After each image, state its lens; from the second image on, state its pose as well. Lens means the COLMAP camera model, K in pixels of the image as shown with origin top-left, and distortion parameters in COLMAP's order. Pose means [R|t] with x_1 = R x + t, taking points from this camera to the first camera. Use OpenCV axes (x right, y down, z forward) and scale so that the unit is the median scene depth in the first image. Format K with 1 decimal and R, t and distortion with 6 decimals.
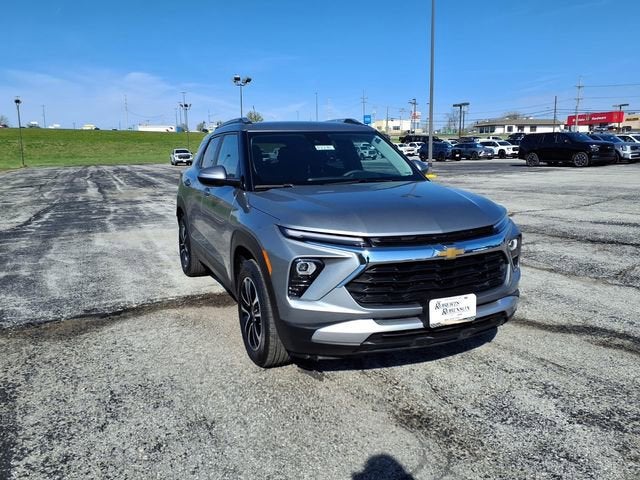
lens RADIAL K [[504.8, 0, 318.8], [0, 504.8, 241.7], [0, 0, 1]] dist [0.053532, -0.070078]
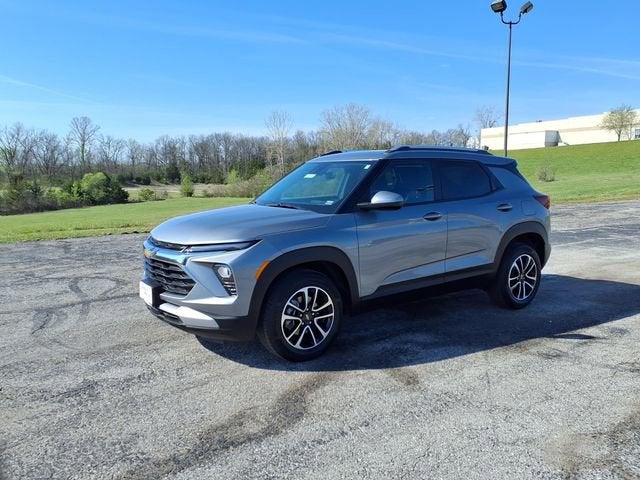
lens RADIAL K [[502.4, 0, 321.8], [0, 502.4, 241.0], [0, 0, 1]] dist [0.074092, -0.114086]
pose [[0.206725, 0.150336, -0.966780, 1.395921], [-0.169252, 0.978722, 0.116002, -0.210773], [0.963649, 0.139649, 0.227771, 0.914149]]
